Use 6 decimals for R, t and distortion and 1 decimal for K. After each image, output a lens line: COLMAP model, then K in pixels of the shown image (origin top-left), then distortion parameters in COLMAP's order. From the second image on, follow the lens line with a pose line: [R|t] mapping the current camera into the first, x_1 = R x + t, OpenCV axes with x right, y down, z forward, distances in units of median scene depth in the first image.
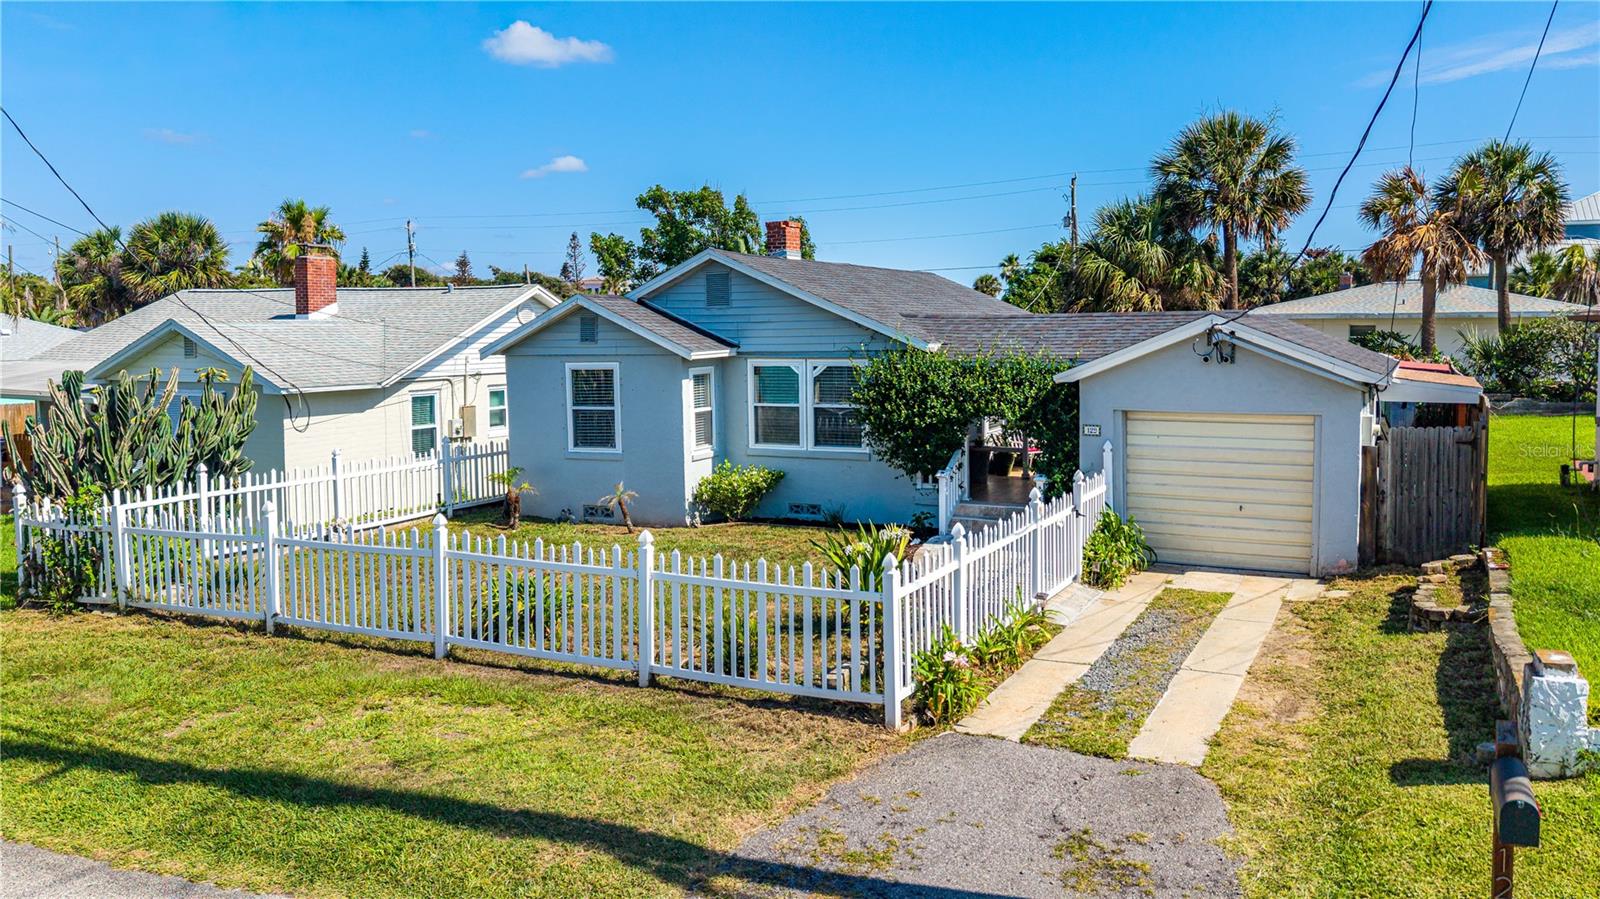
lens RADIAL K [[1180.8, 0, 840.3], [0, 1180.8, 447.6], [0, 0, 1]] dist [0.015503, -0.006433]
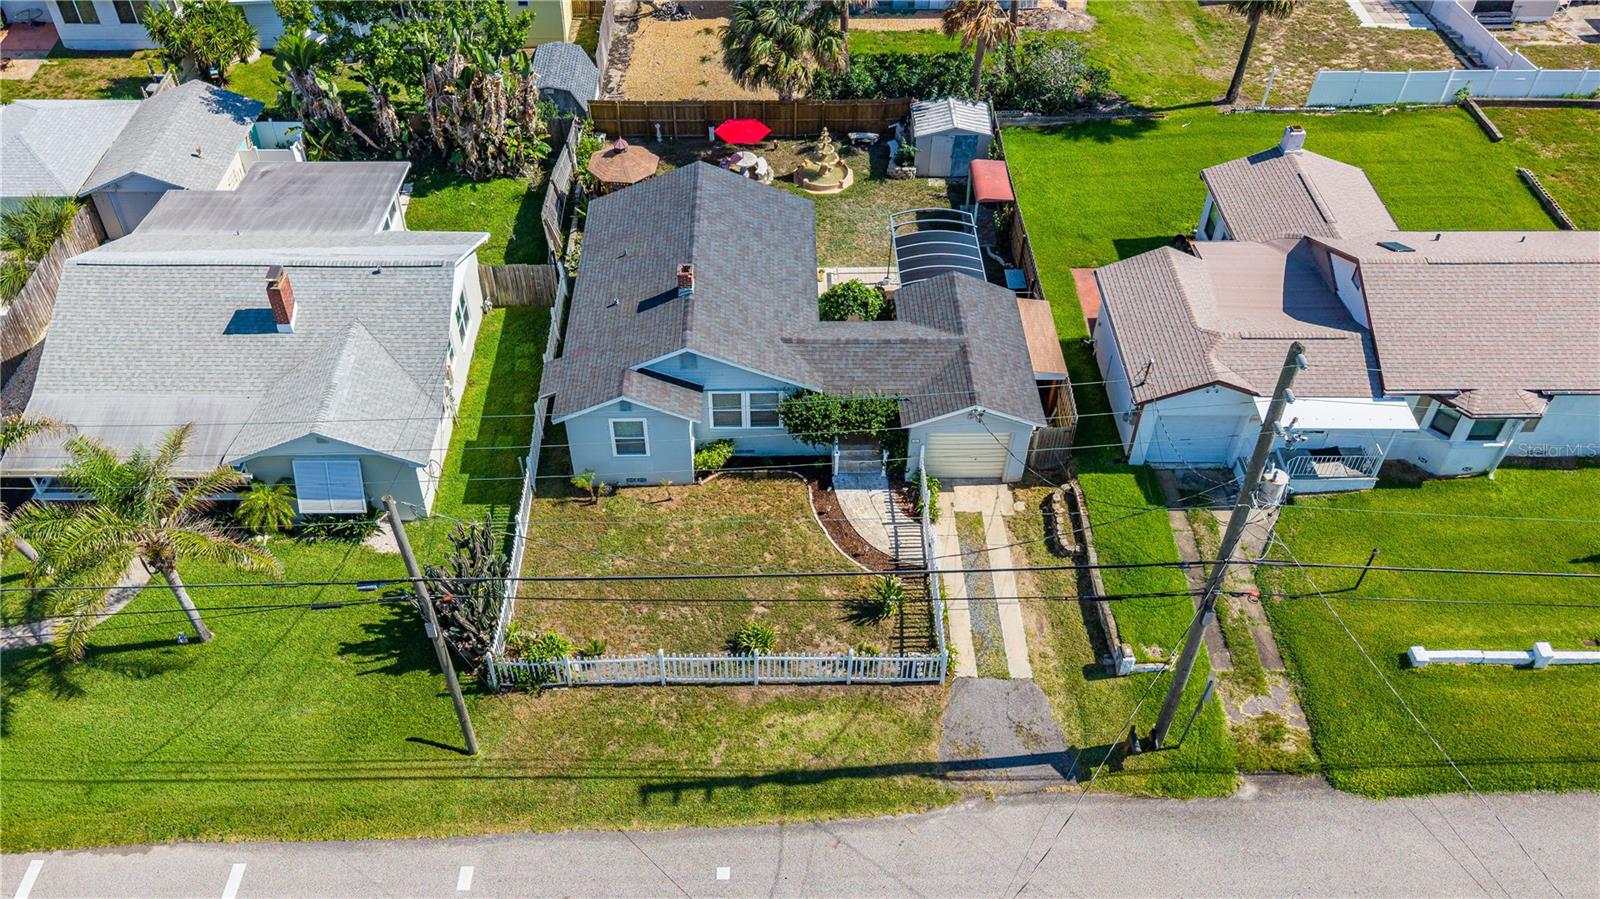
lens RADIAL K [[1252.3, 0, 750.3], [0, 1252.3, 453.5], [0, 0, 1]] dist [0.046368, -0.002529]
pose [[0.902843, -0.286728, 0.320409, -0.727082], [0.033963, 0.790416, 0.611629, -1.282711], [-0.428627, -0.541323, 0.723359, -0.483040]]
